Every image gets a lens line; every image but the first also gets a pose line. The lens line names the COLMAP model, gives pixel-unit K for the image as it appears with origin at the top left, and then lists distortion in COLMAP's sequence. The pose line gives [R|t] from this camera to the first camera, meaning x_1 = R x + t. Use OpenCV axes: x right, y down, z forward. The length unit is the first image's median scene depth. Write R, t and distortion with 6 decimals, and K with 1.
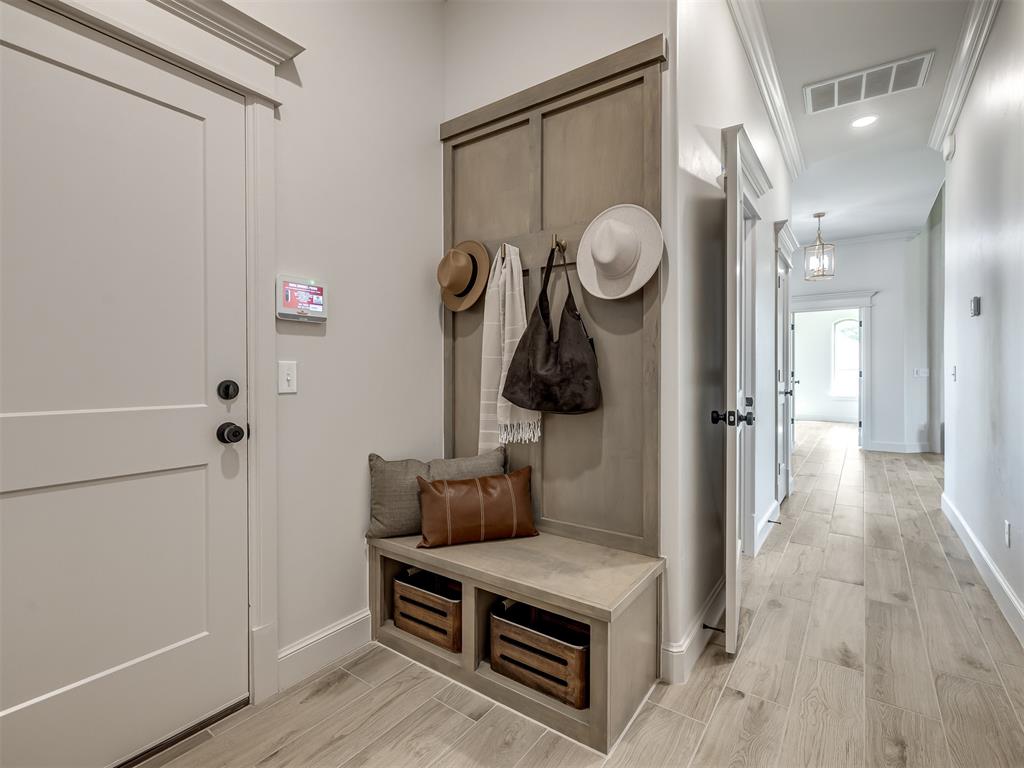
lens RADIAL K [[487.6, 0, 513.3], [0, 487.6, 388.0], [0, 0, 1]] dist [0.000814, -0.001173]
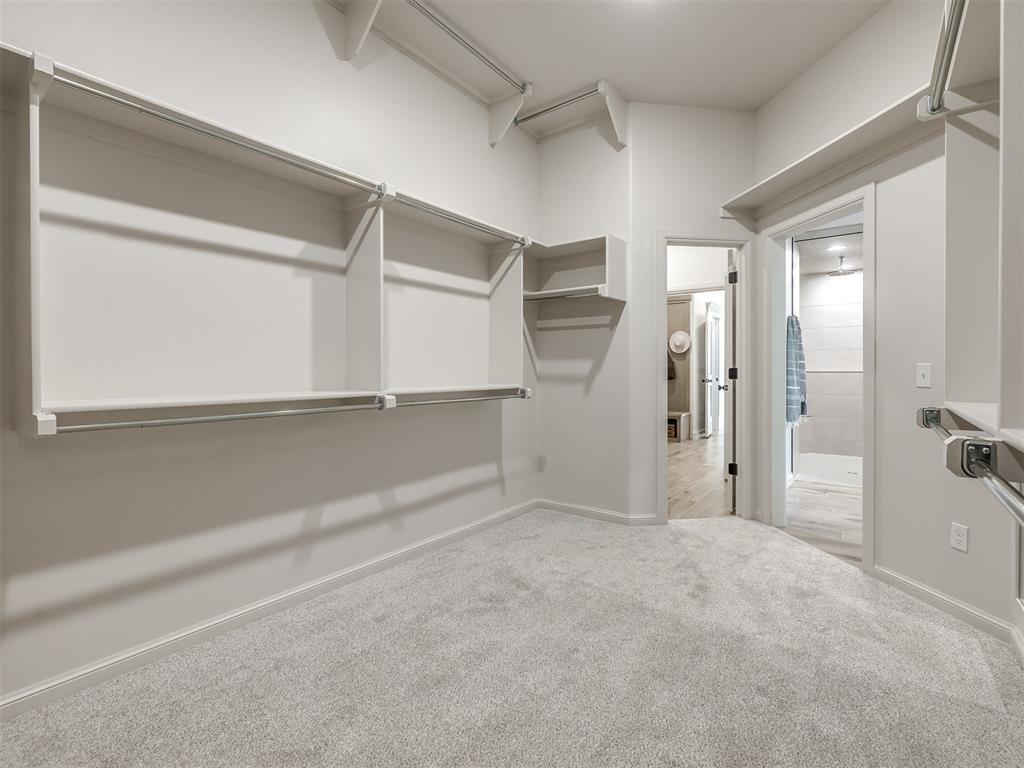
lens RADIAL K [[487.6, 0, 511.2], [0, 487.6, 377.1], [0, 0, 1]] dist [0.000814, -0.001173]
pose [[0.999975, -0.005785, -0.004106, -1.285763], [0.005853, 0.999840, 0.016917, -0.052478], [0.004007, -0.016941, 0.999848, -3.392963]]
